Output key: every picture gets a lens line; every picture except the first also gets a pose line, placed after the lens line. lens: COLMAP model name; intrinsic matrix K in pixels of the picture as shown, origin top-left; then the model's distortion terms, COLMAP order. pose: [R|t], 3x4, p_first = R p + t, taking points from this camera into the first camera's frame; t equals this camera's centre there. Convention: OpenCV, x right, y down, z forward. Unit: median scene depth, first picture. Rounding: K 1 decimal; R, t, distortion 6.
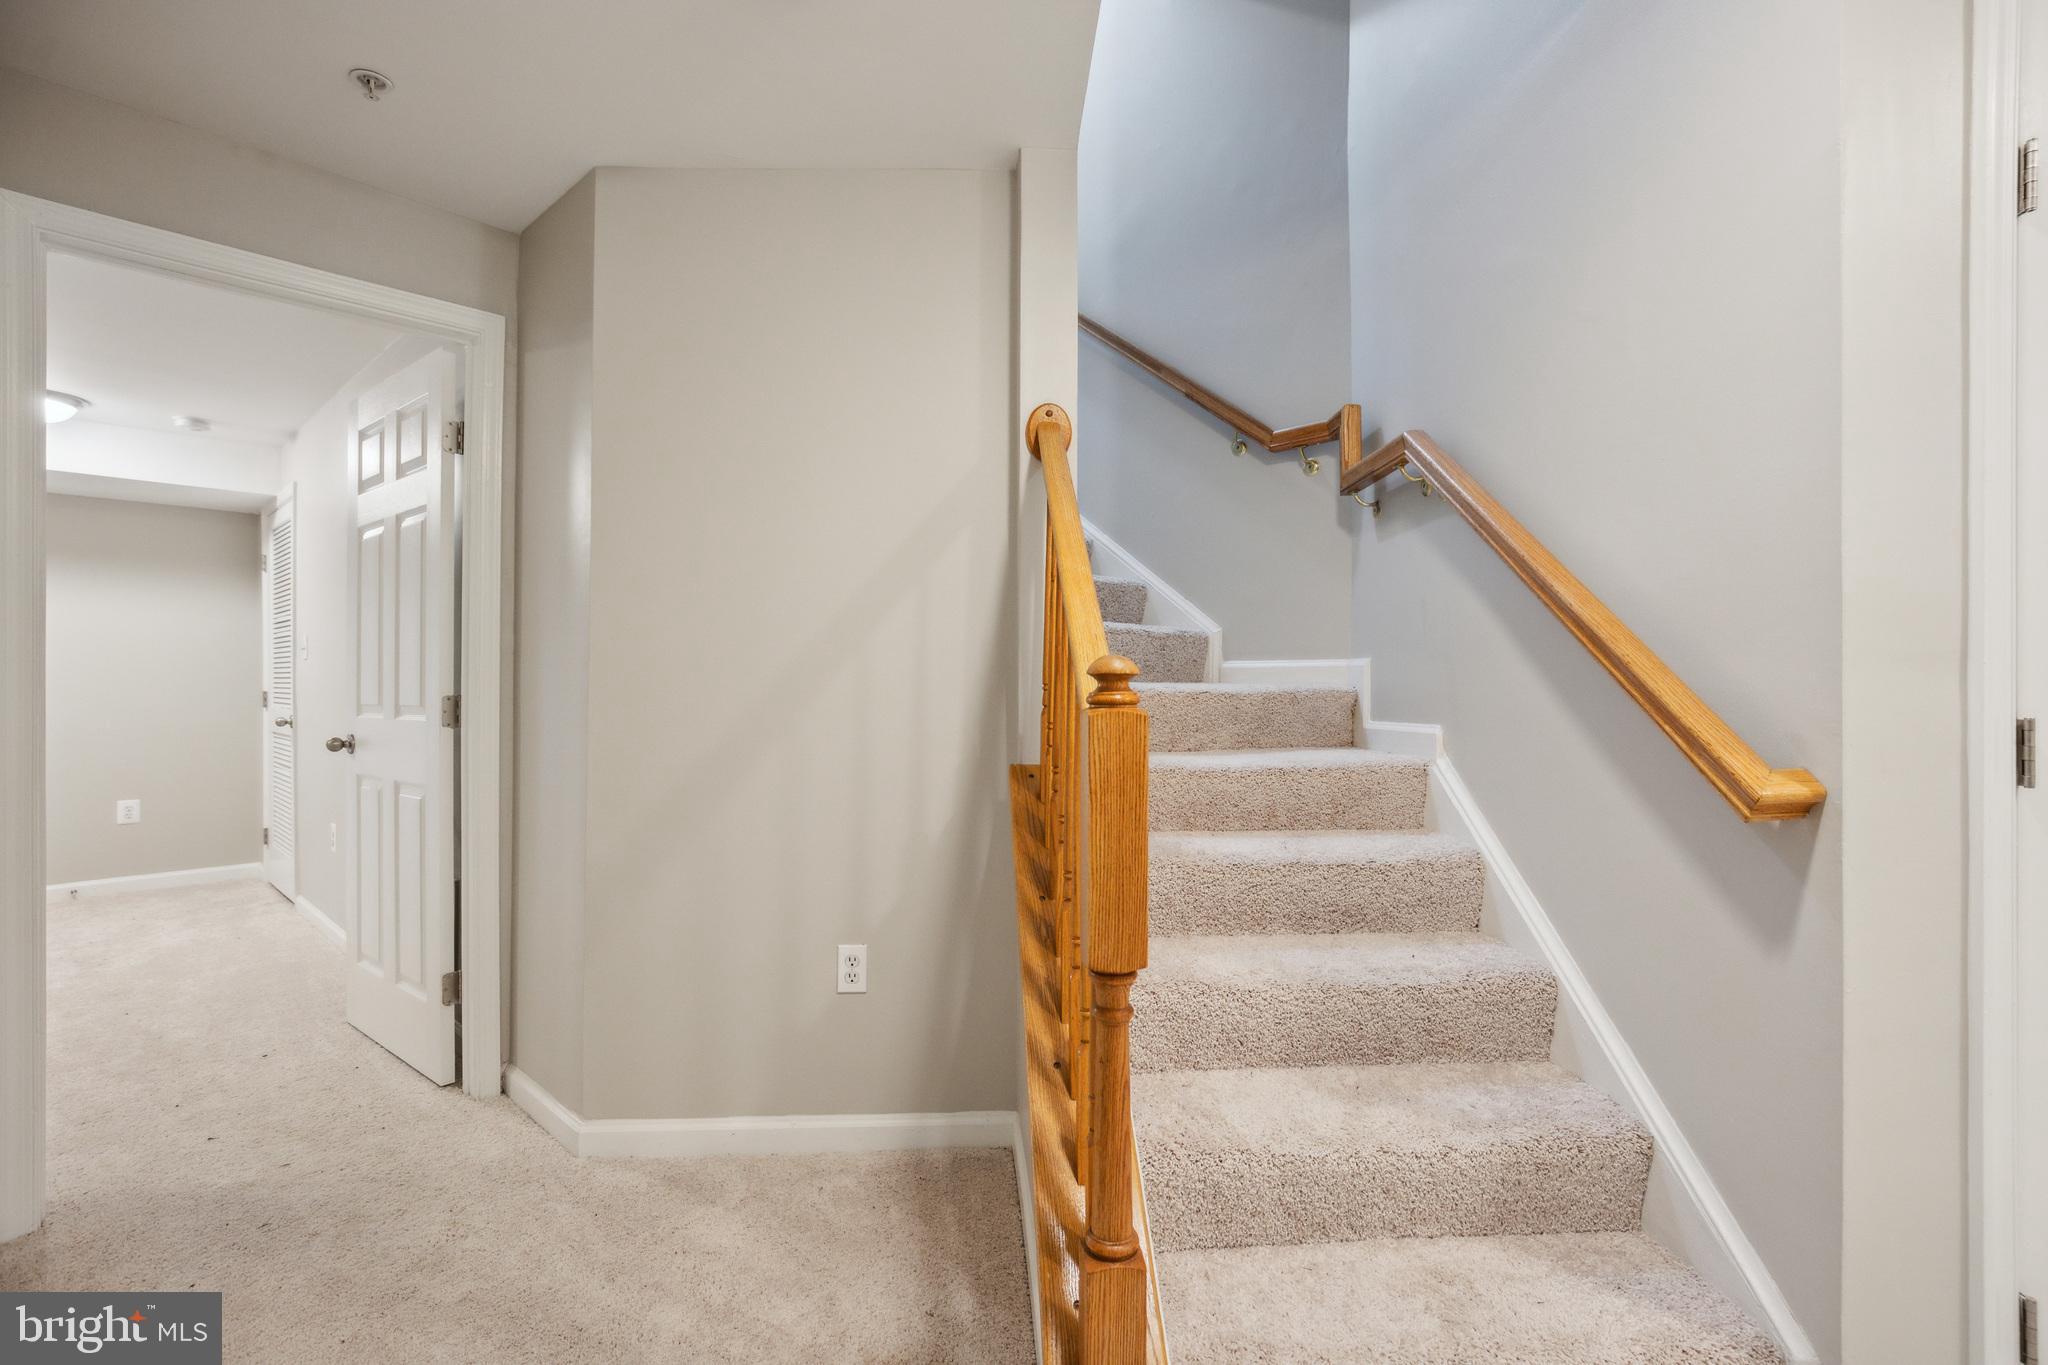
lens RADIAL K [[939.4, 0, 1033.4], [0, 939.4, 680.0], [0, 0, 1]] dist [0.000942, 0.001187]
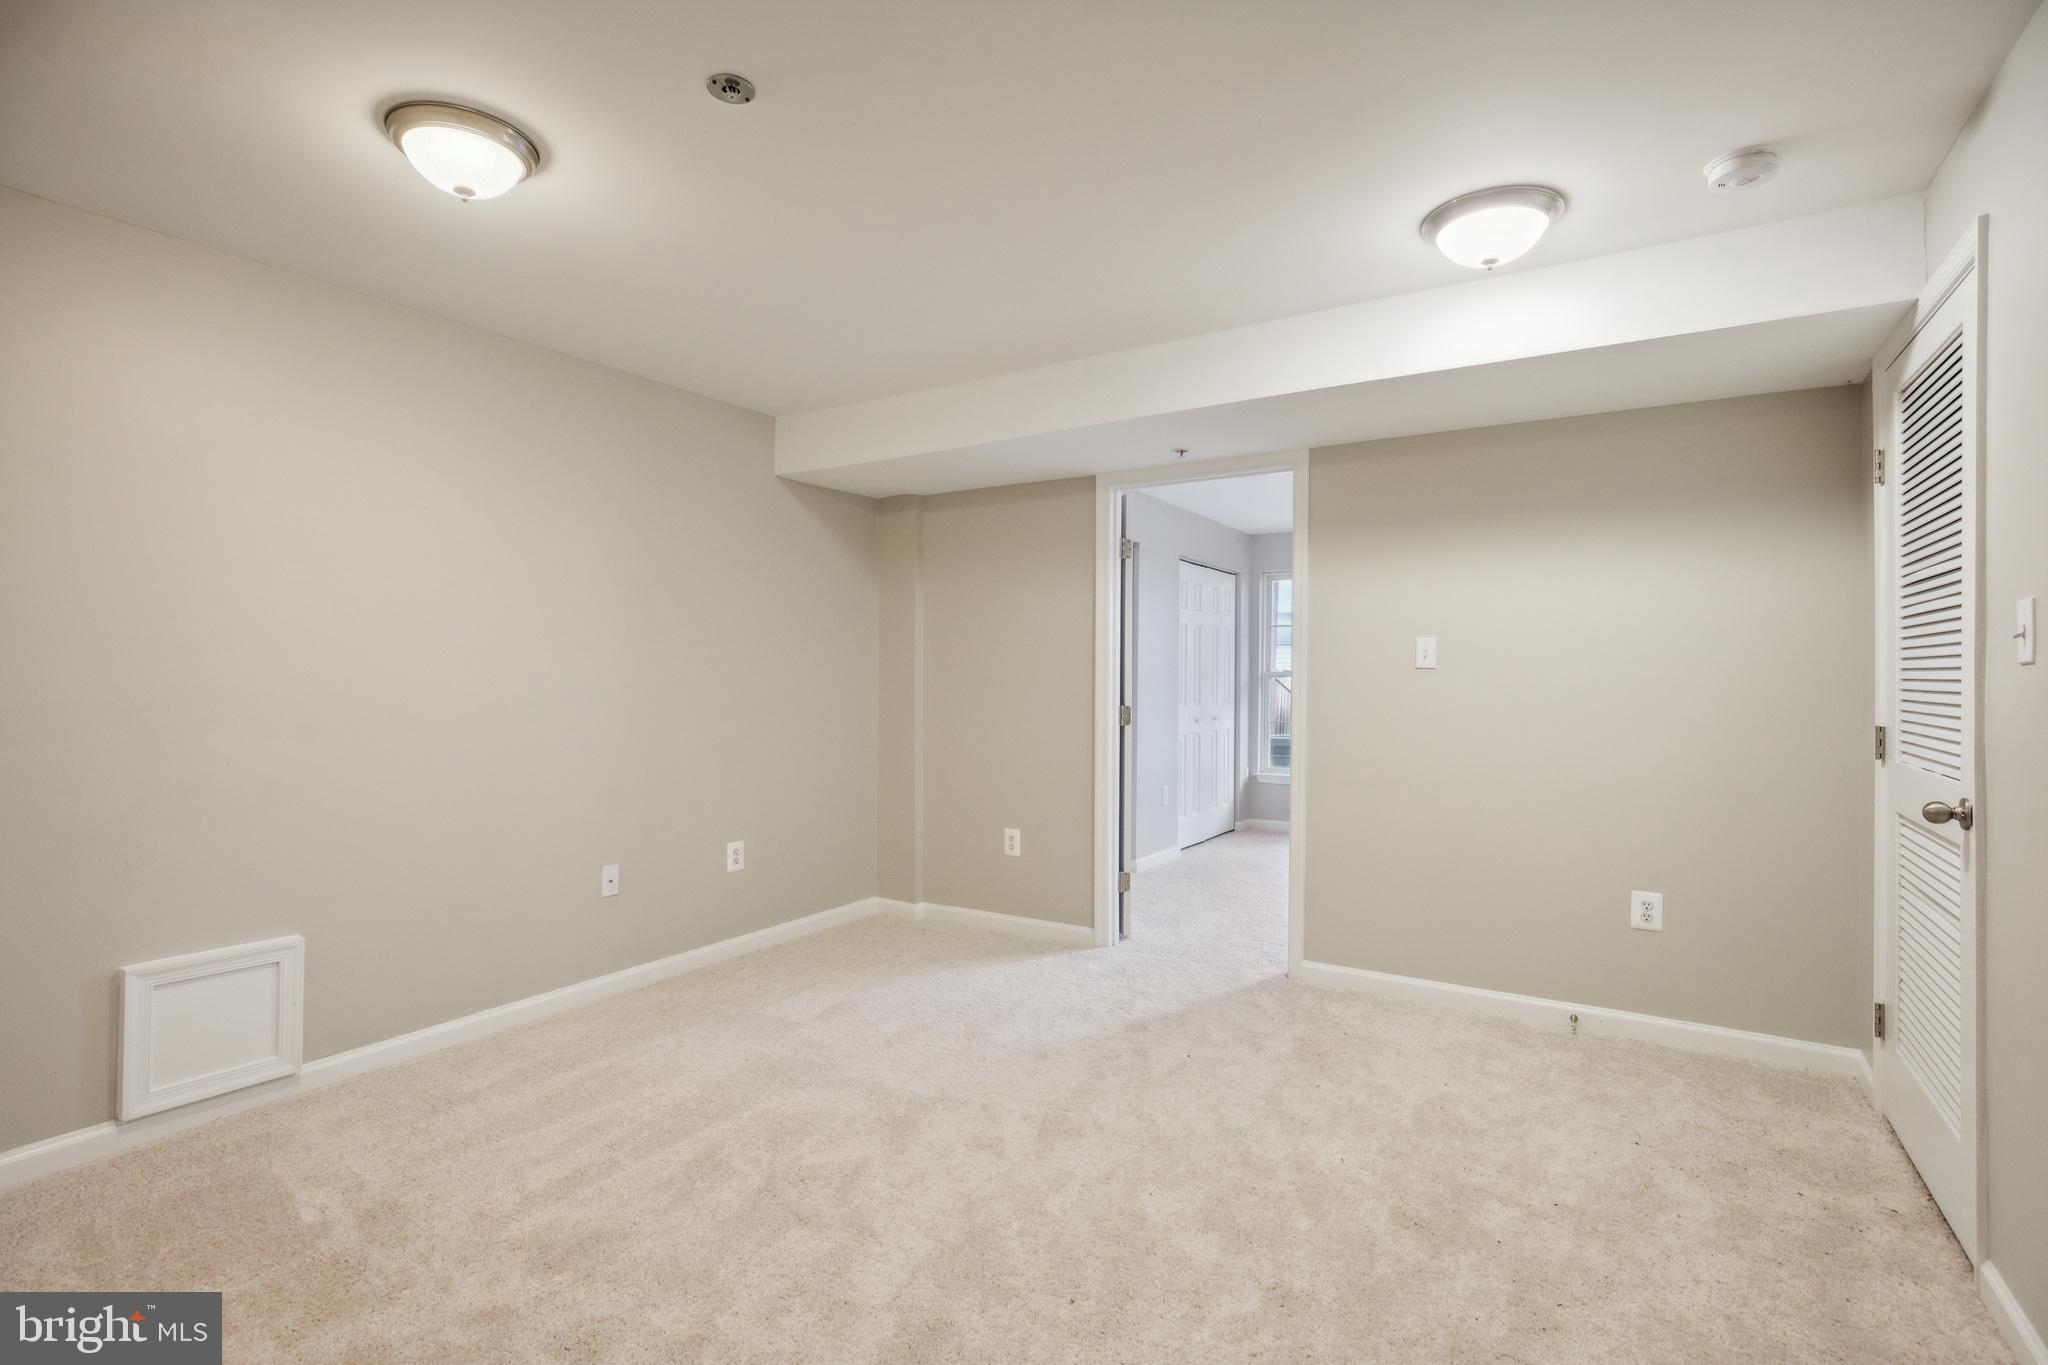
lens RADIAL K [[939.4, 0, 1033.2], [0, 939.4, 675.8], [0, 0, 1]] dist [0.000942, 0.001187]
pose [[0.185175, 0.002527, -0.982702, -0.429169], [-0.004022, 0.999990, 0.001814, -0.014247], [0.982697, 0.003616, 0.185184, 0.488967]]
